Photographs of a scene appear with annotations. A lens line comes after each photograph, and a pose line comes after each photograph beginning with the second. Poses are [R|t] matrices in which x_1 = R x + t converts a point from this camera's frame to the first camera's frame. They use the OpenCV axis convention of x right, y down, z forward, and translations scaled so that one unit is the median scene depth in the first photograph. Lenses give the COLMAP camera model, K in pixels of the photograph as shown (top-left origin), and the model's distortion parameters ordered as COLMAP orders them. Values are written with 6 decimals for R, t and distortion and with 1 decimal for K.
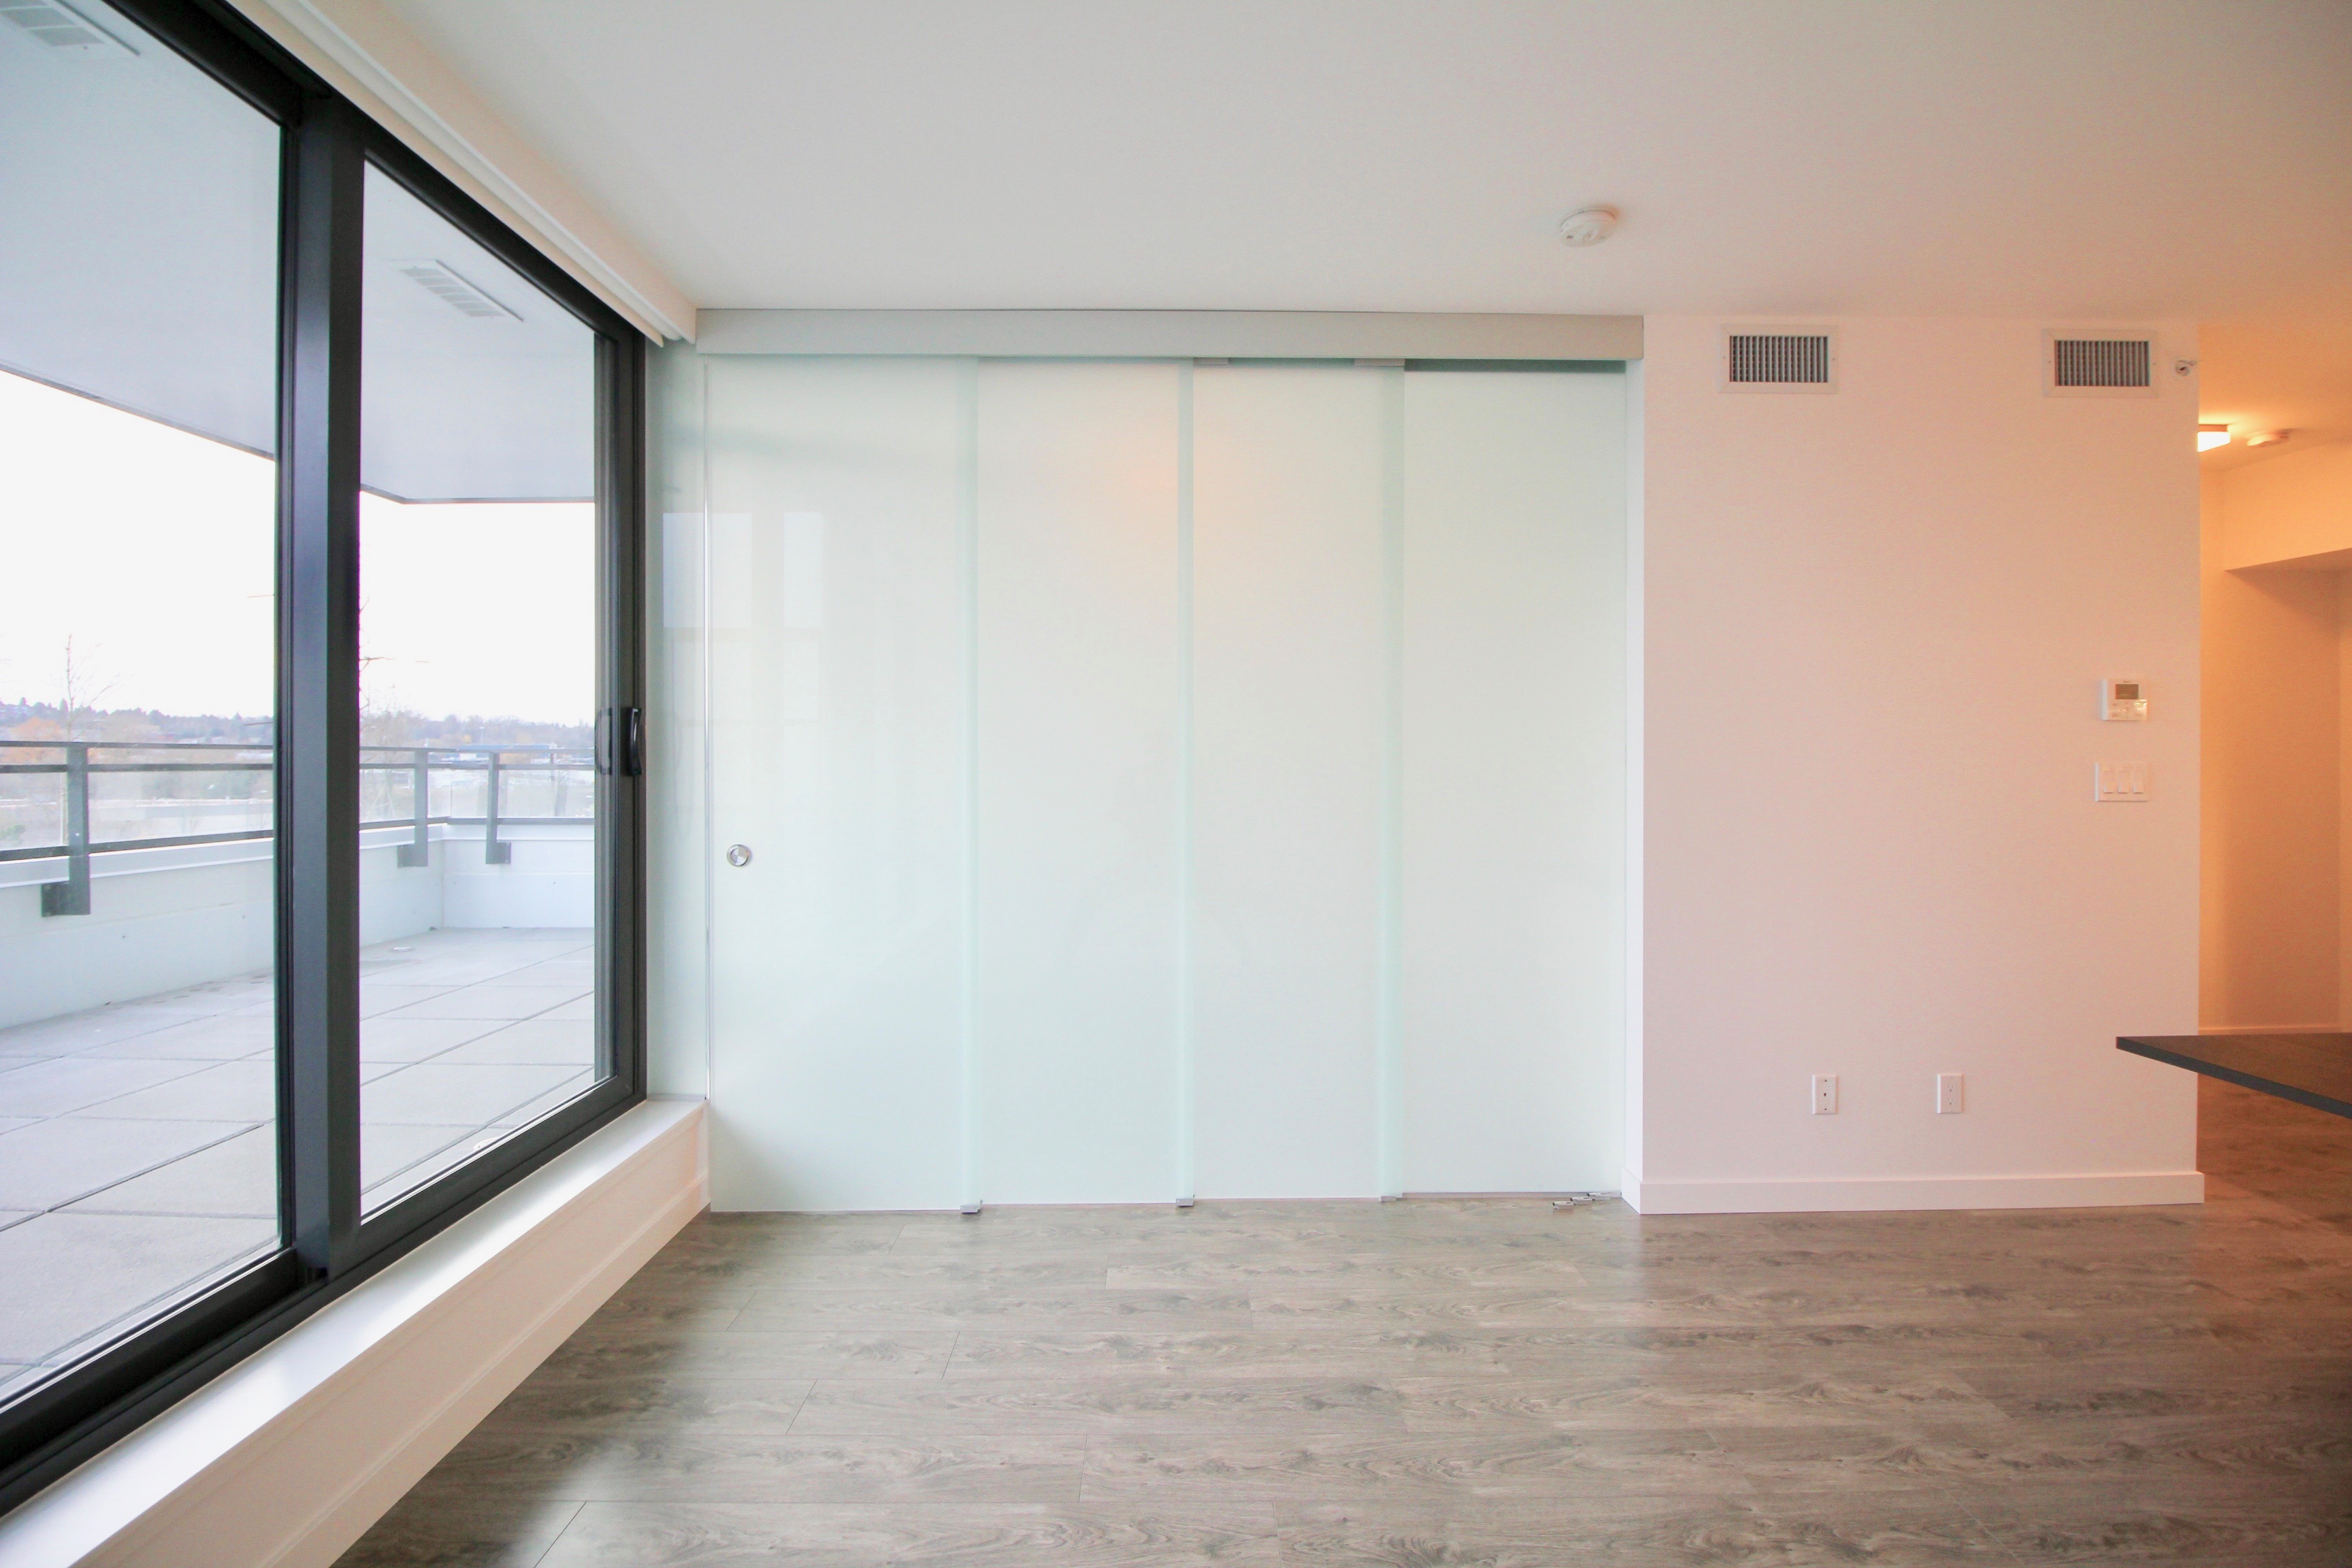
lens RADIAL K [[1114.3, 0, 1174.2], [0, 1114.3, 754.8], [0, 0, 1]] dist [0.000574, -0.013218]
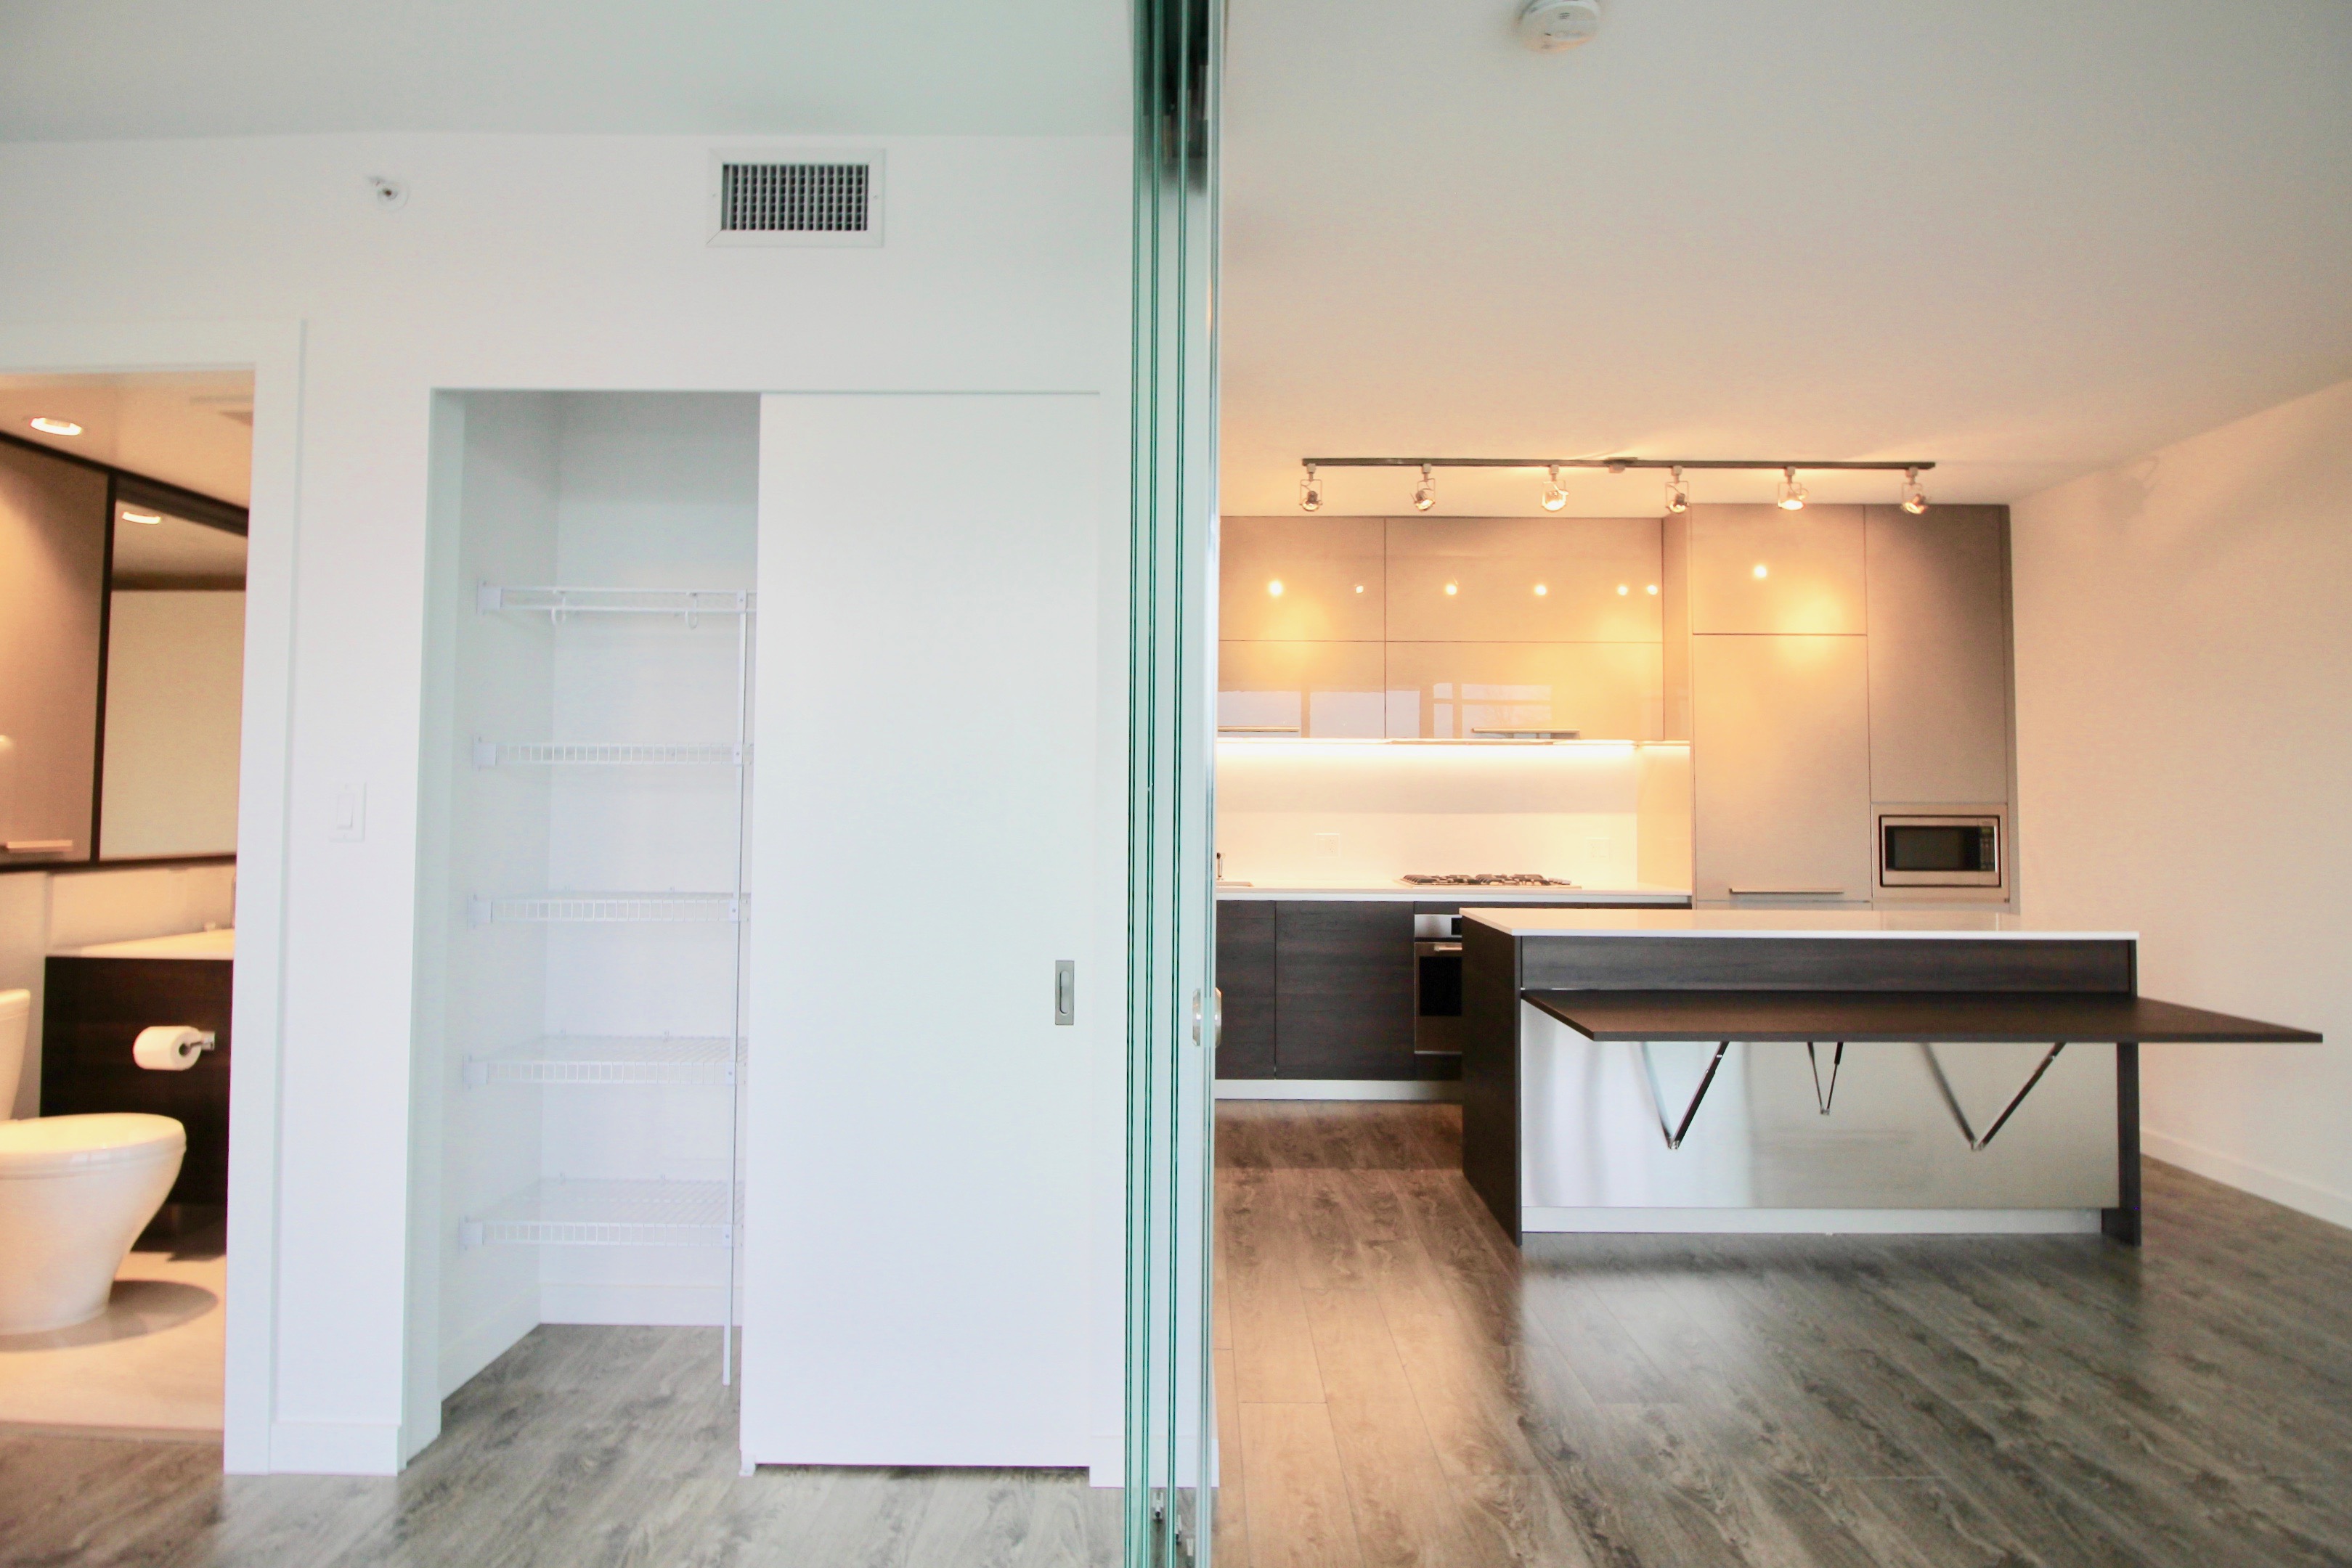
lens RADIAL K [[1119.4, 0, 1270.5], [0, 1119.4, 799.6], [0, 0, 1]] dist [-0.030995, 0.000219]
pose [[0.004212, 0.008426, 0.999956, -0.287705], [-0.008280, 0.999931, -0.008391, 0.021228], [-0.999957, -0.008245, 0.004282, 1.228402]]
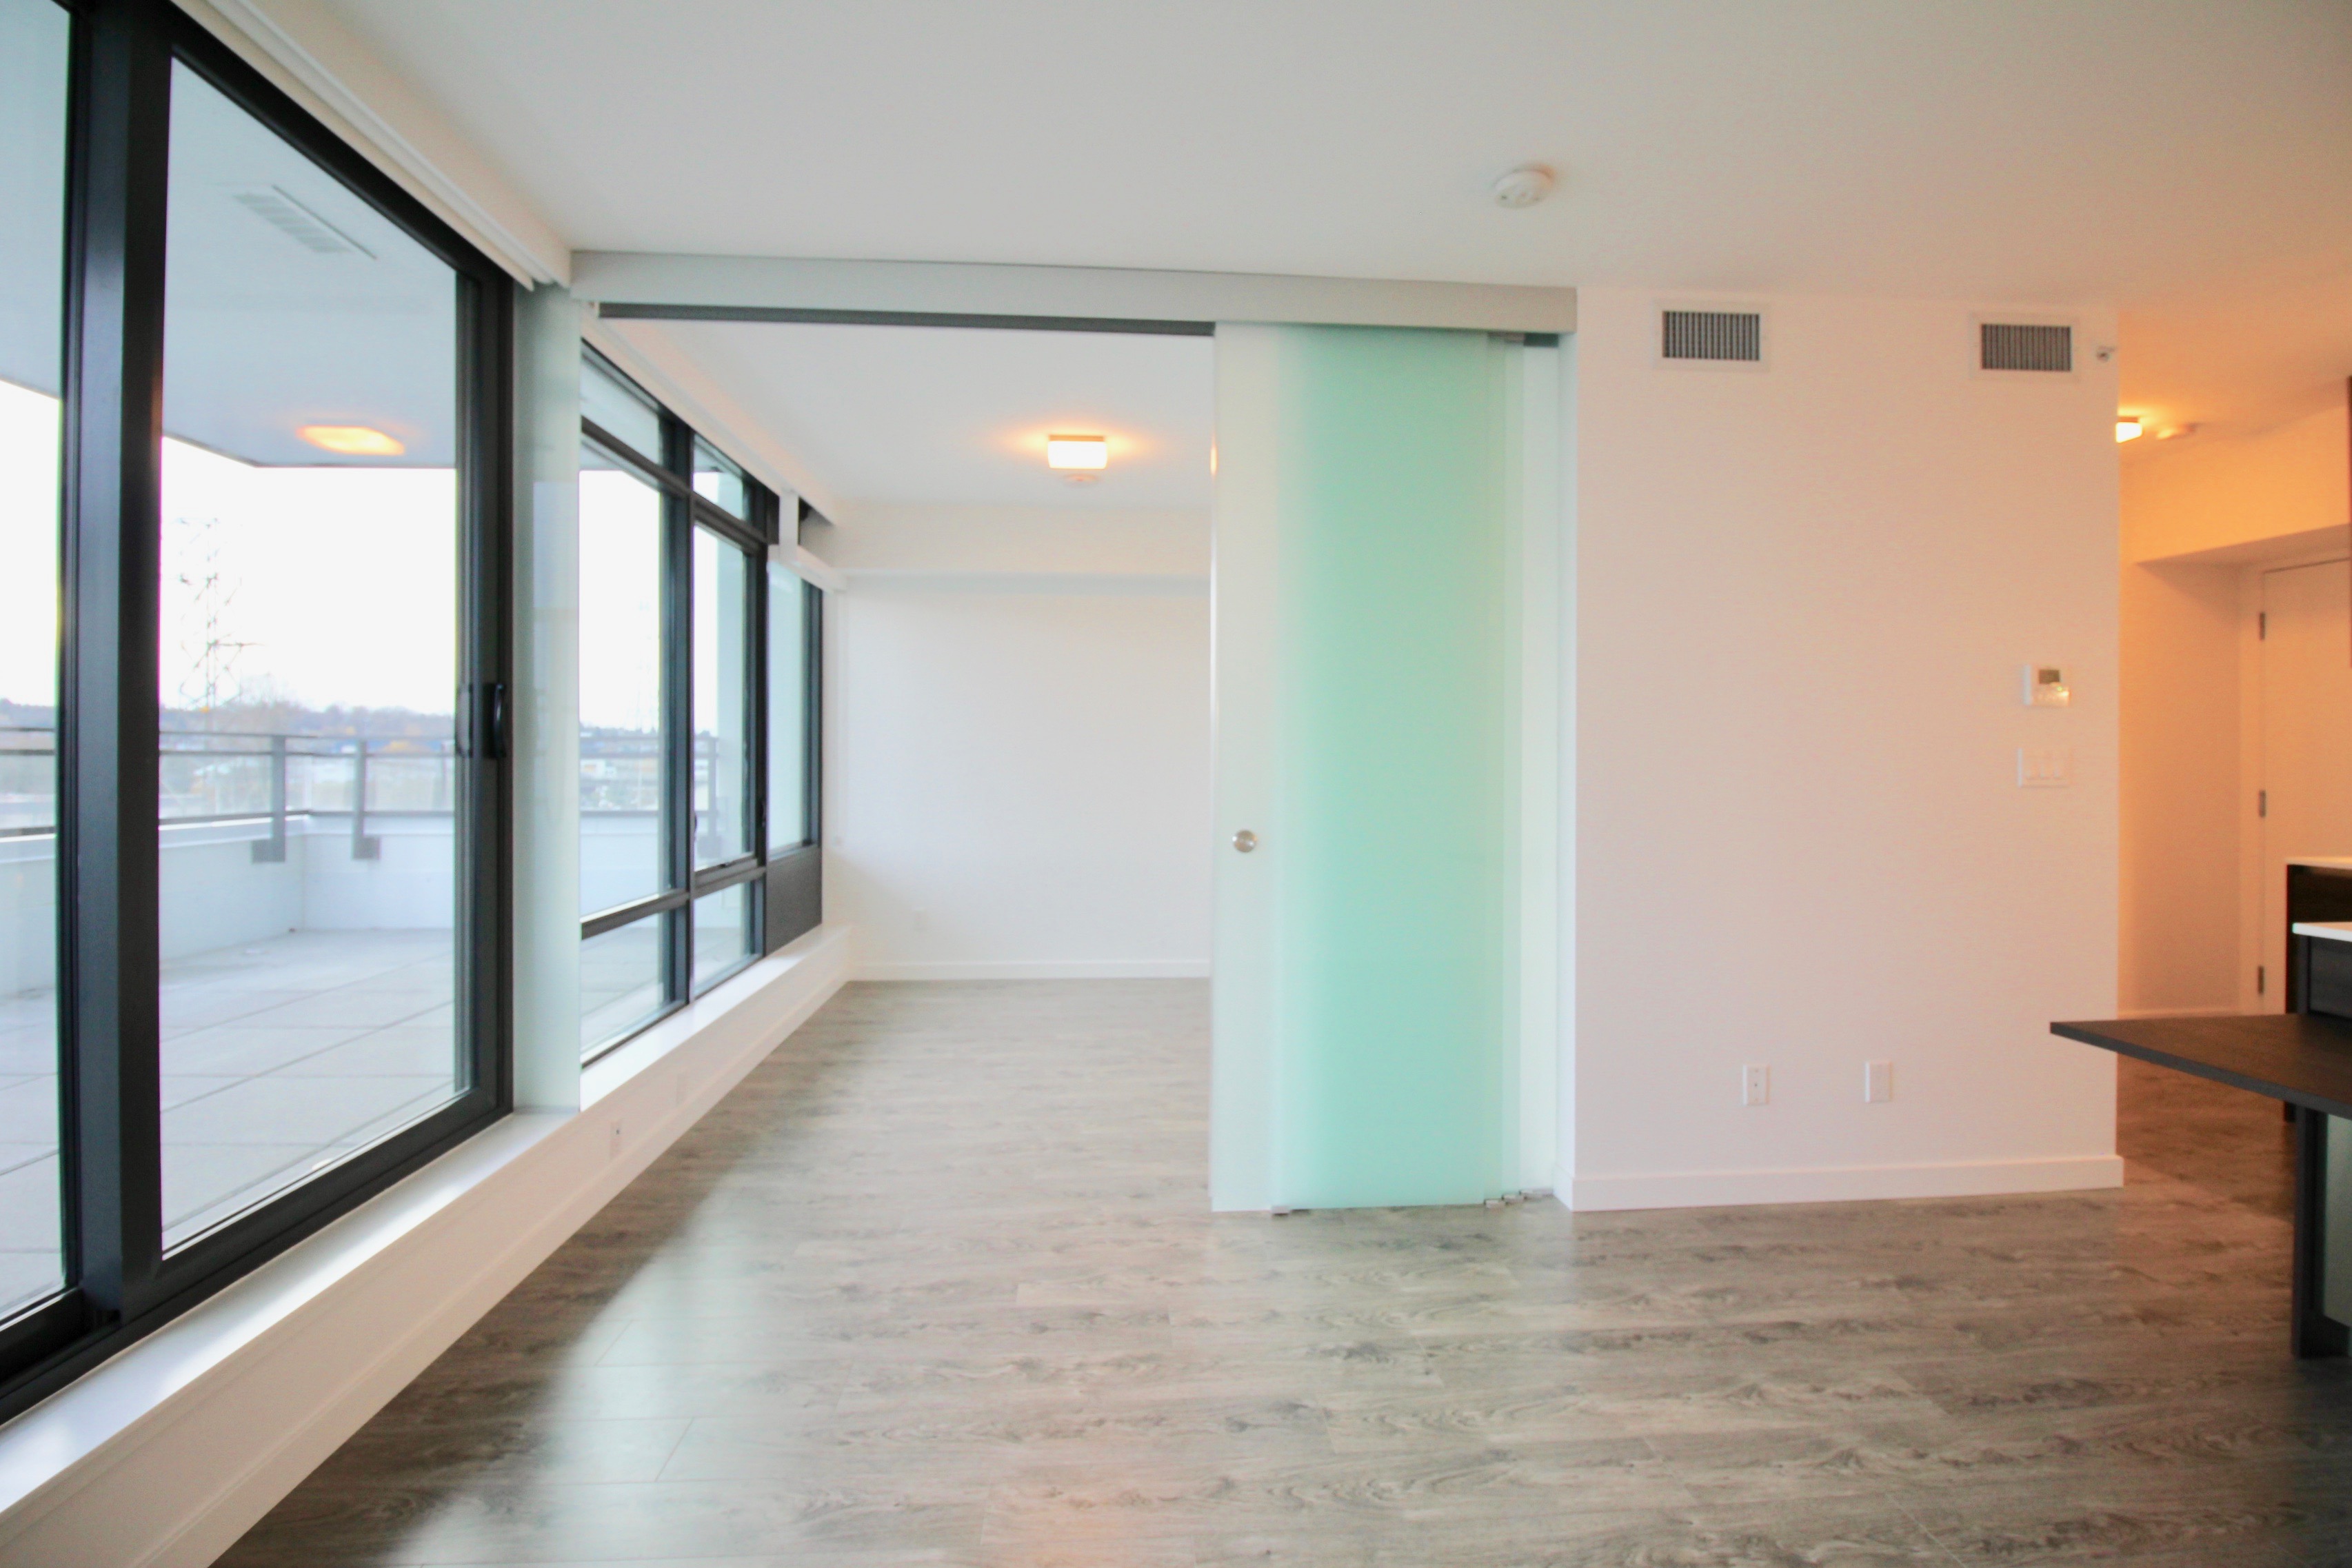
lens RADIAL K [[1126.9, 0, 1176.4], [0, 1126.9, 751.3], [0, 0, 1]] dist [0.001094, -0.015805]
pose [[0.997895, 0.001242, 0.064845, 0.011707], [-0.001256, 0.999999, 0.000172, 0.014384], [-0.064844, -0.000254, 0.997895, 0.052454]]
